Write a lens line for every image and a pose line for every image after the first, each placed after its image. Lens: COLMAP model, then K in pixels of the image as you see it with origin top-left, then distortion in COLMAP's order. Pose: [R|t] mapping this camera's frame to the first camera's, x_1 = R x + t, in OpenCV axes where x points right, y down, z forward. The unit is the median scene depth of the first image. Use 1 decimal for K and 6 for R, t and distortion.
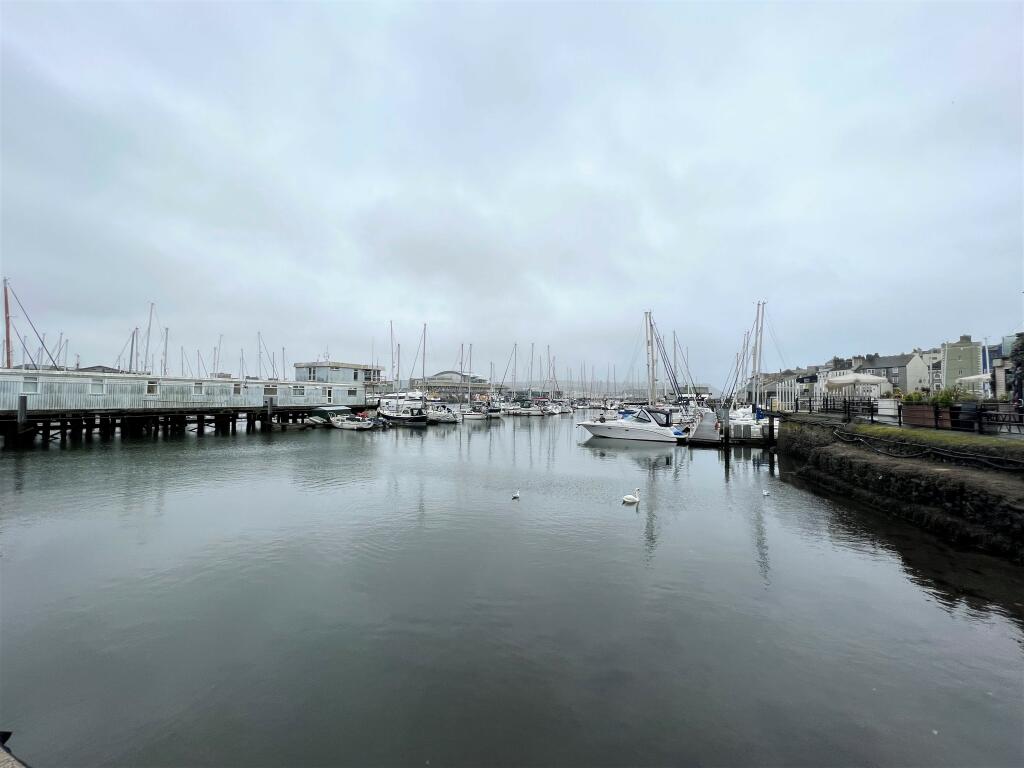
lens RADIAL K [[411.1, 0, 512.0], [0, 411.1, 384.0], [0, 0, 1]] dist [-0.000155, 0.000258]
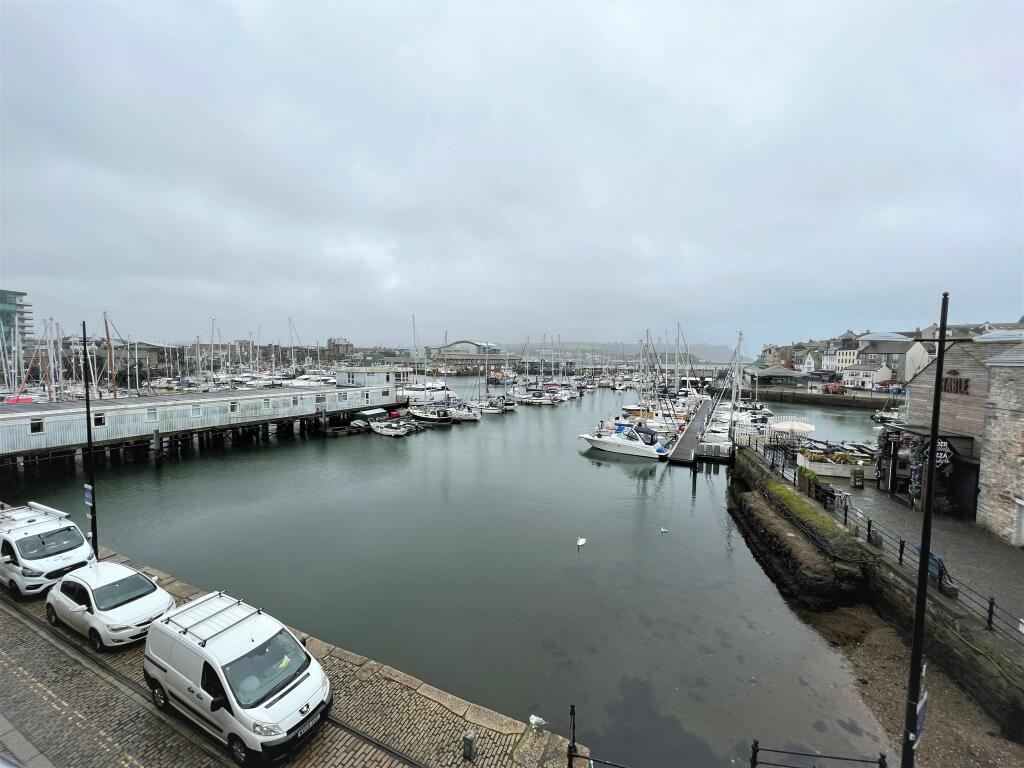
lens RADIAL K [[409.3, 0, 512.0], [0, 409.3, 384.0], [0, 0, 1]] dist [0.001535, 0.000031]
pose [[0.999475, 0.005443, -0.031947, 0.000625], [-0.002409, 0.995547, 0.094235, -0.123930], [0.032317, -0.094109, 0.995037, -0.134242]]
